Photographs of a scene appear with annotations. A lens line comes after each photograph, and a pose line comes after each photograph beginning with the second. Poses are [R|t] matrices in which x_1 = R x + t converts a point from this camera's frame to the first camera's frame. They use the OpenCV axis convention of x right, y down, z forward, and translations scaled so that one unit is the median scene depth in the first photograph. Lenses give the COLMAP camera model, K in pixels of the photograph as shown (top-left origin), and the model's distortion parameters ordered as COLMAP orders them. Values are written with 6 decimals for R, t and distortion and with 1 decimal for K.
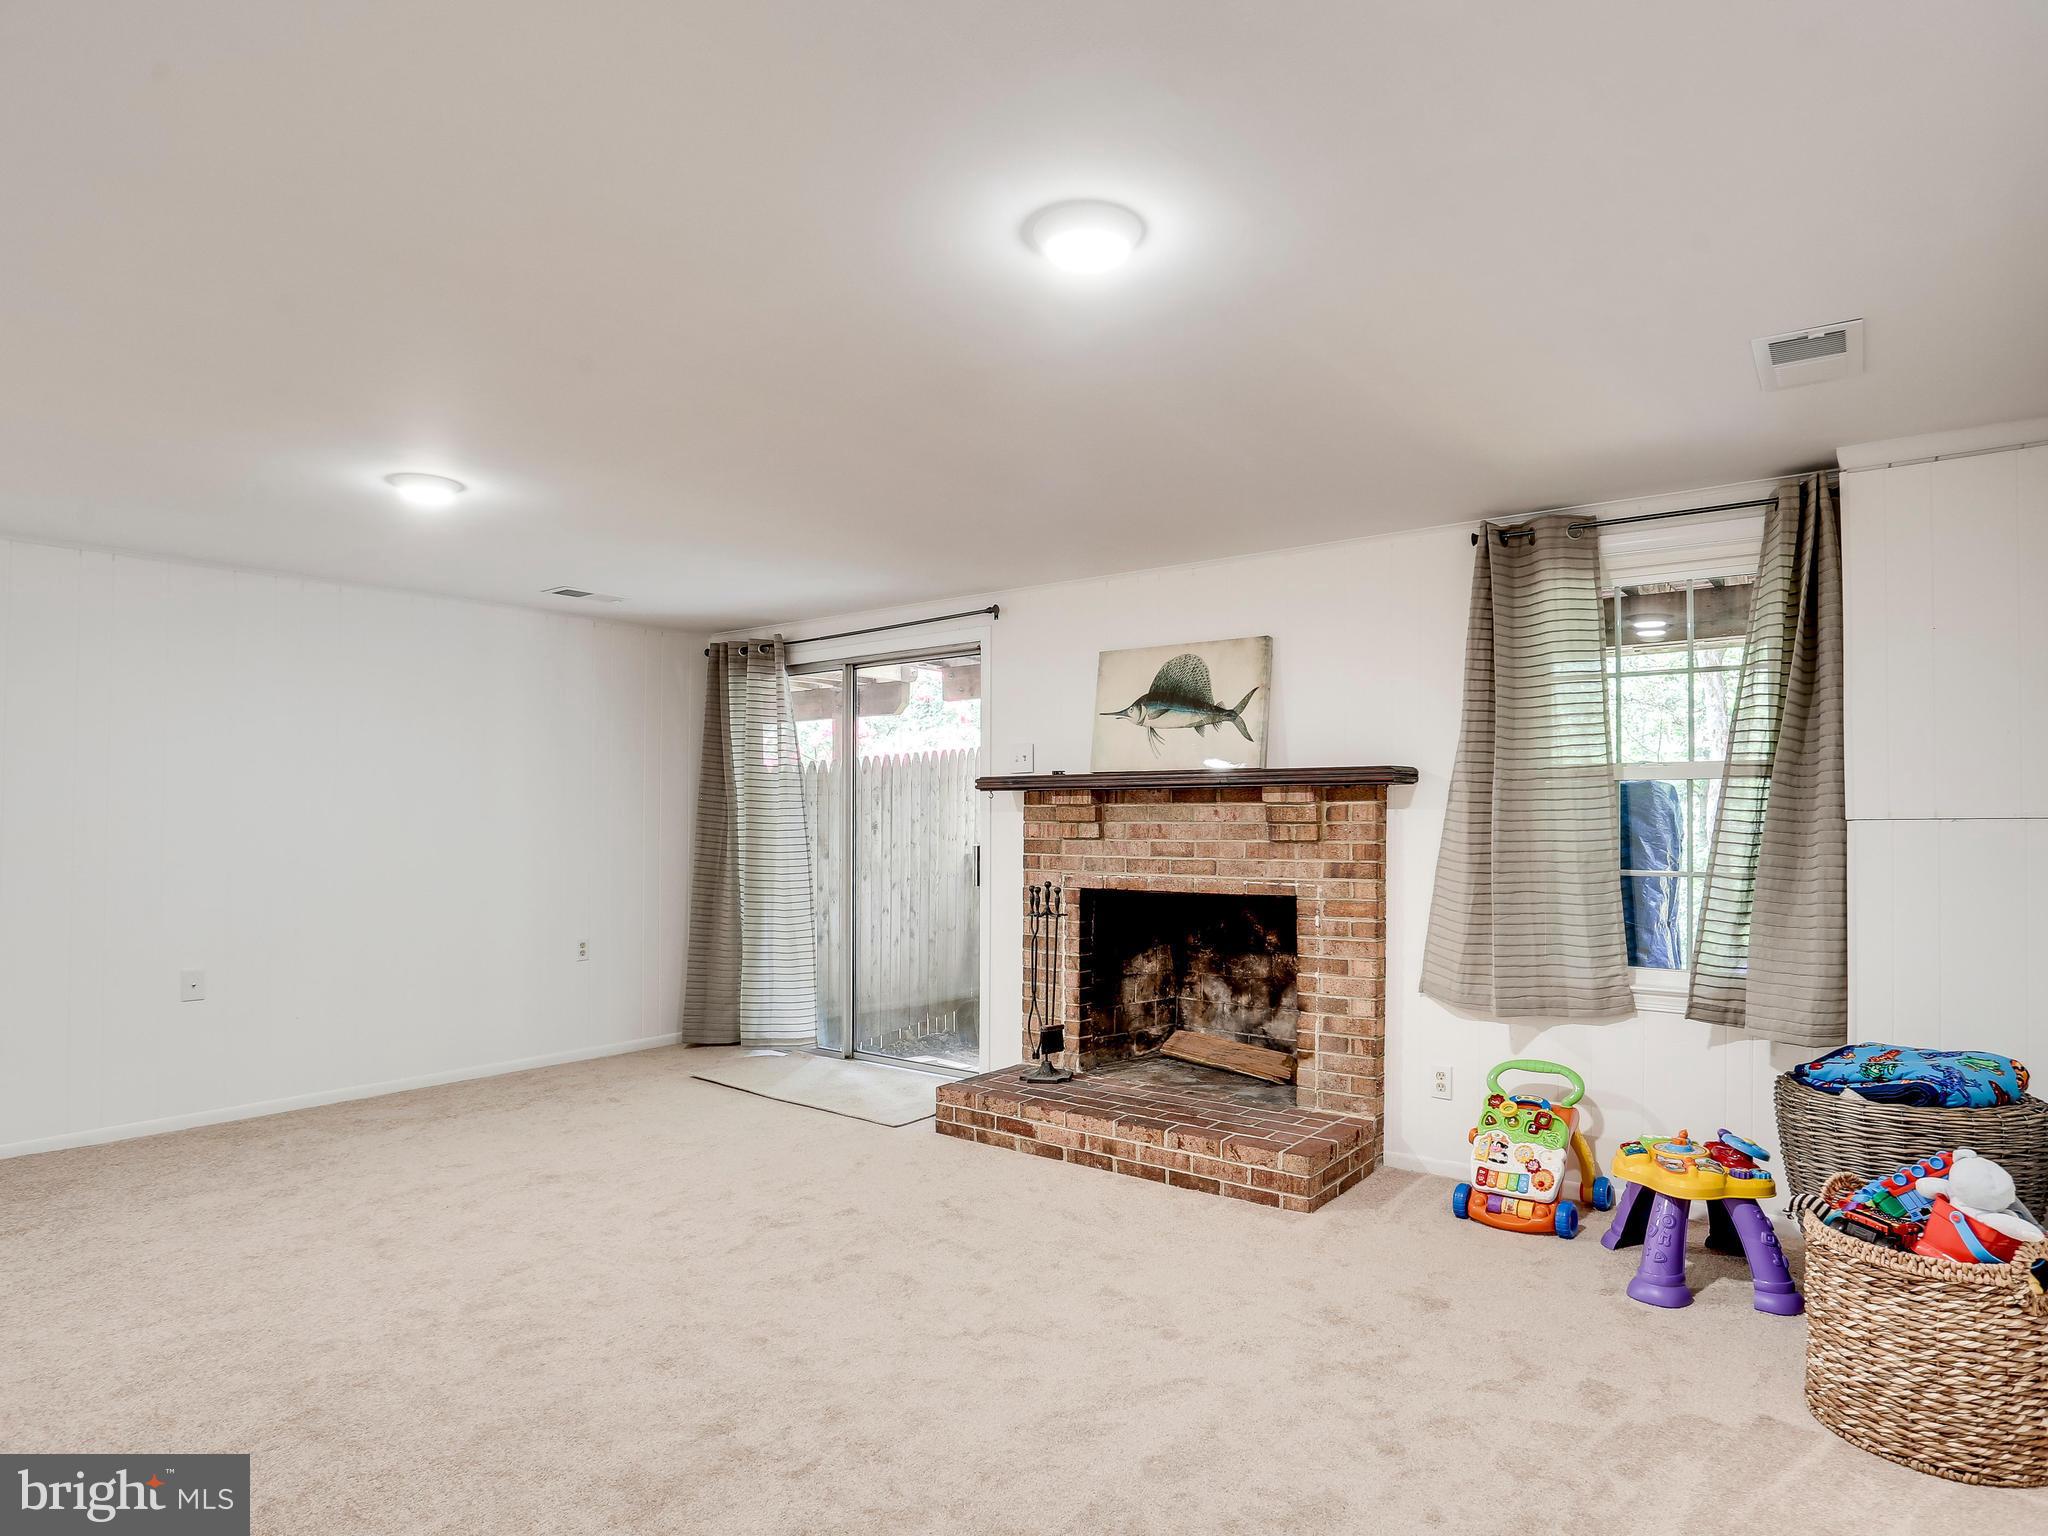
lens RADIAL K [[1154.9, 0, 1054.6], [0, 1154.9, 782.4], [0, 0, 1]] dist [-0.076748, 0.035434]
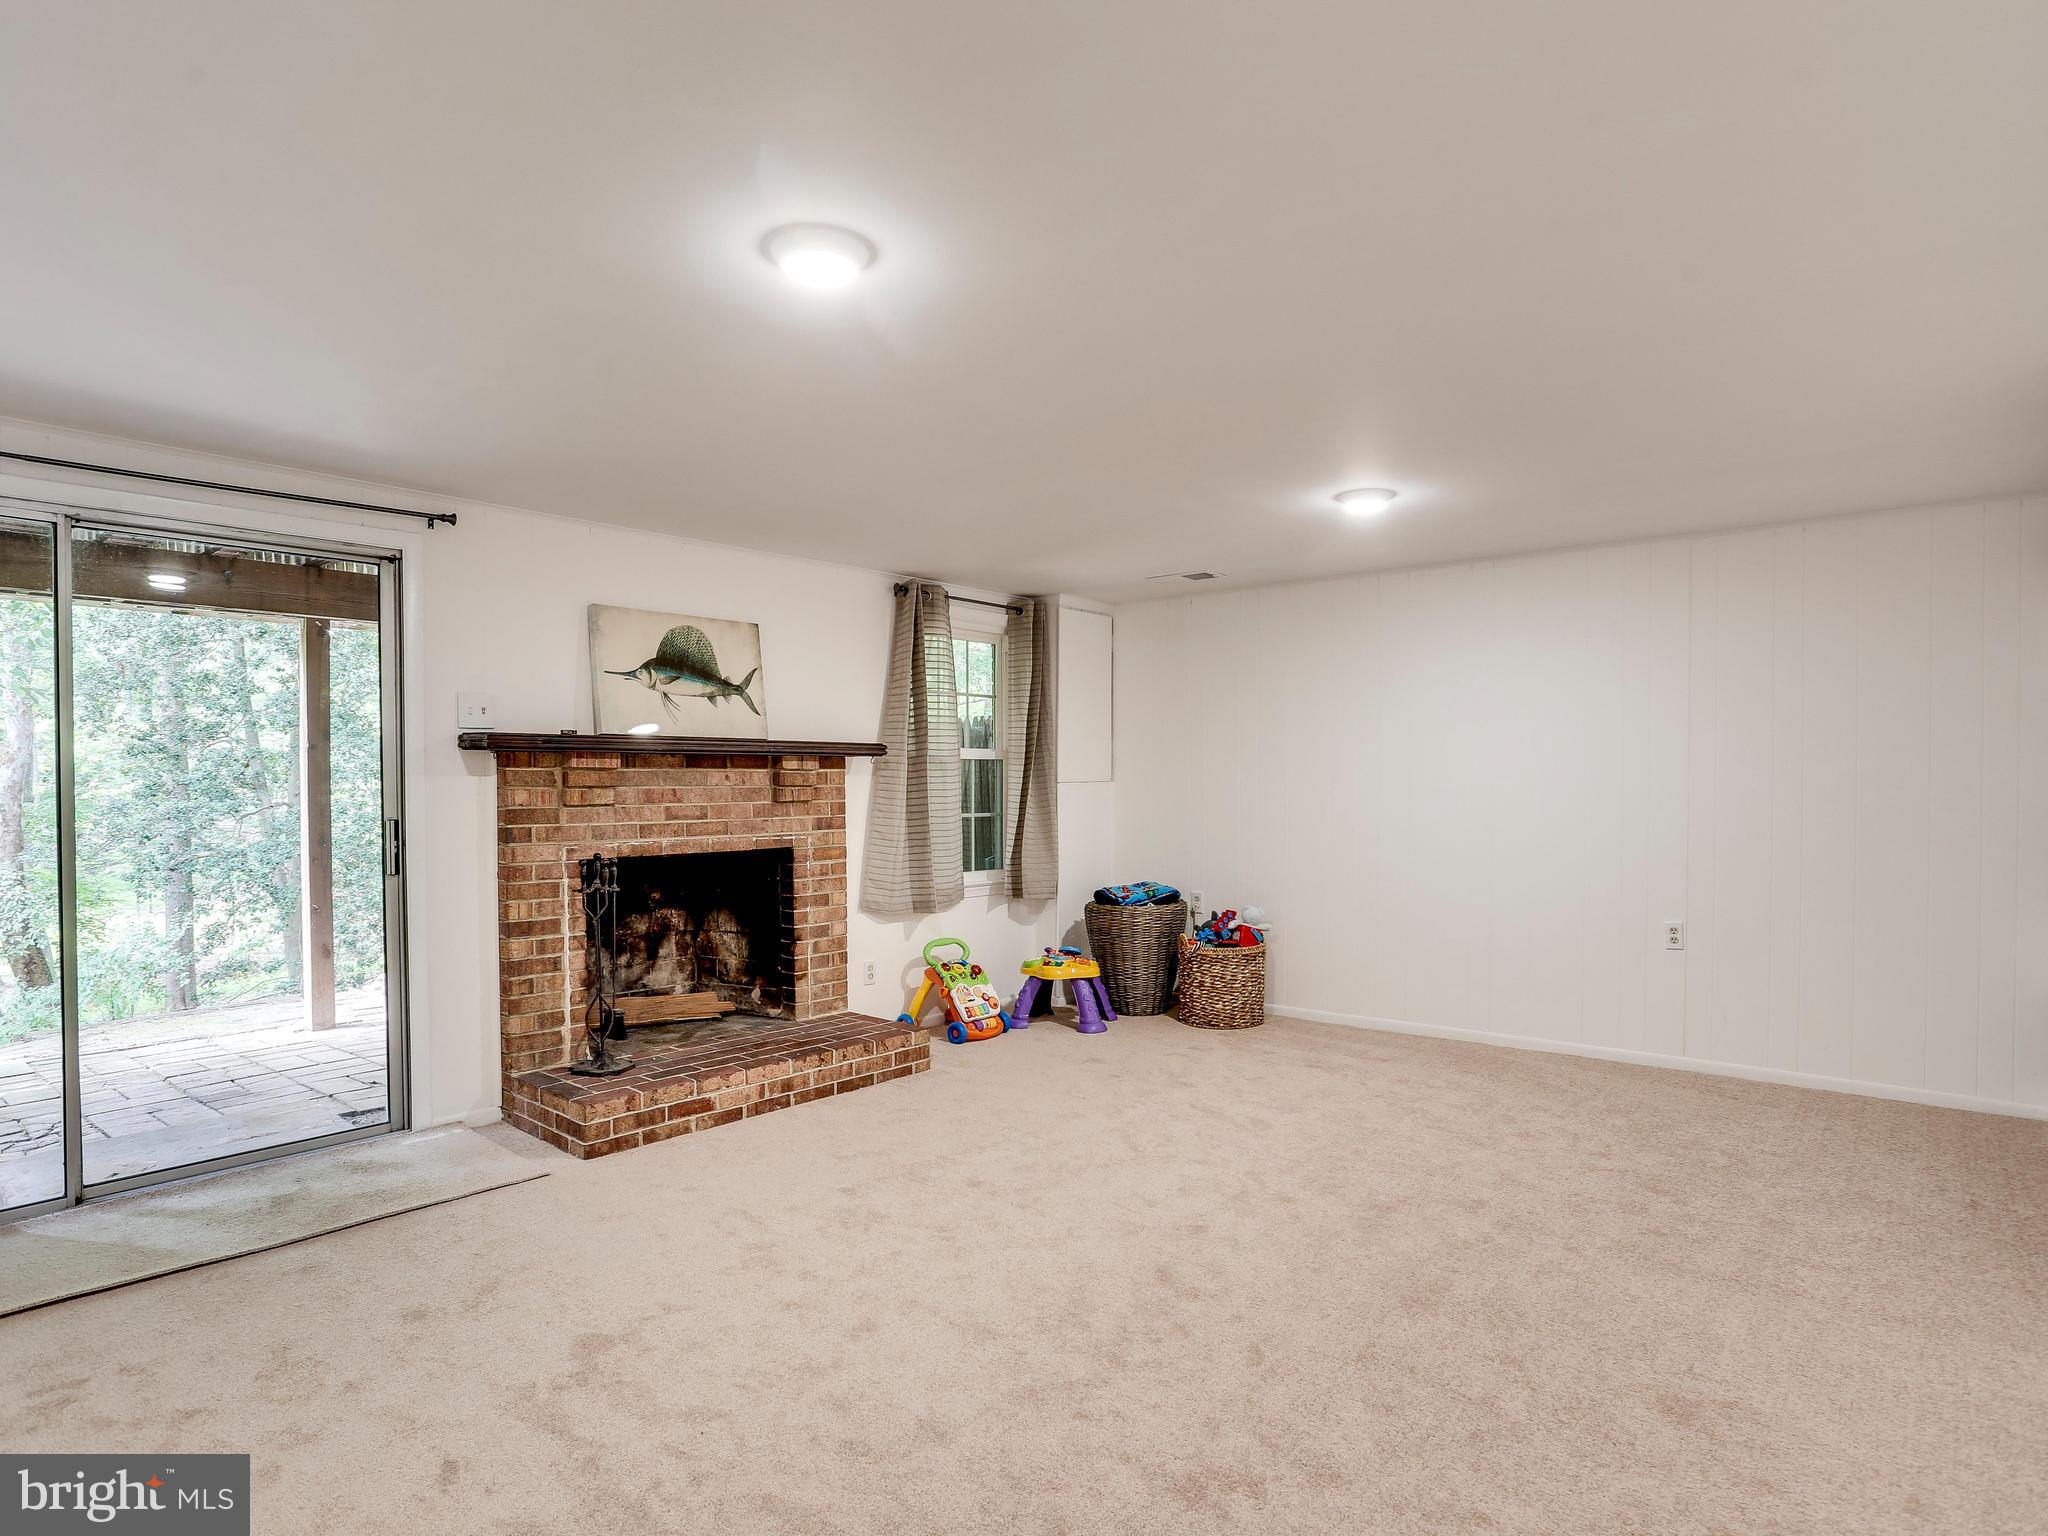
lens RADIAL K [[1161.7, 0, 1048.5], [0, 1161.7, 757.8], [0, 0, 1]] dist [-0.079342, 0.052122]
pose [[0.046631, 0.016775, 0.998771, -0.950718], [-0.028815, 0.999465, -0.015441, 0.015756], [-0.998496, -0.028060, 0.047089, 0.651035]]
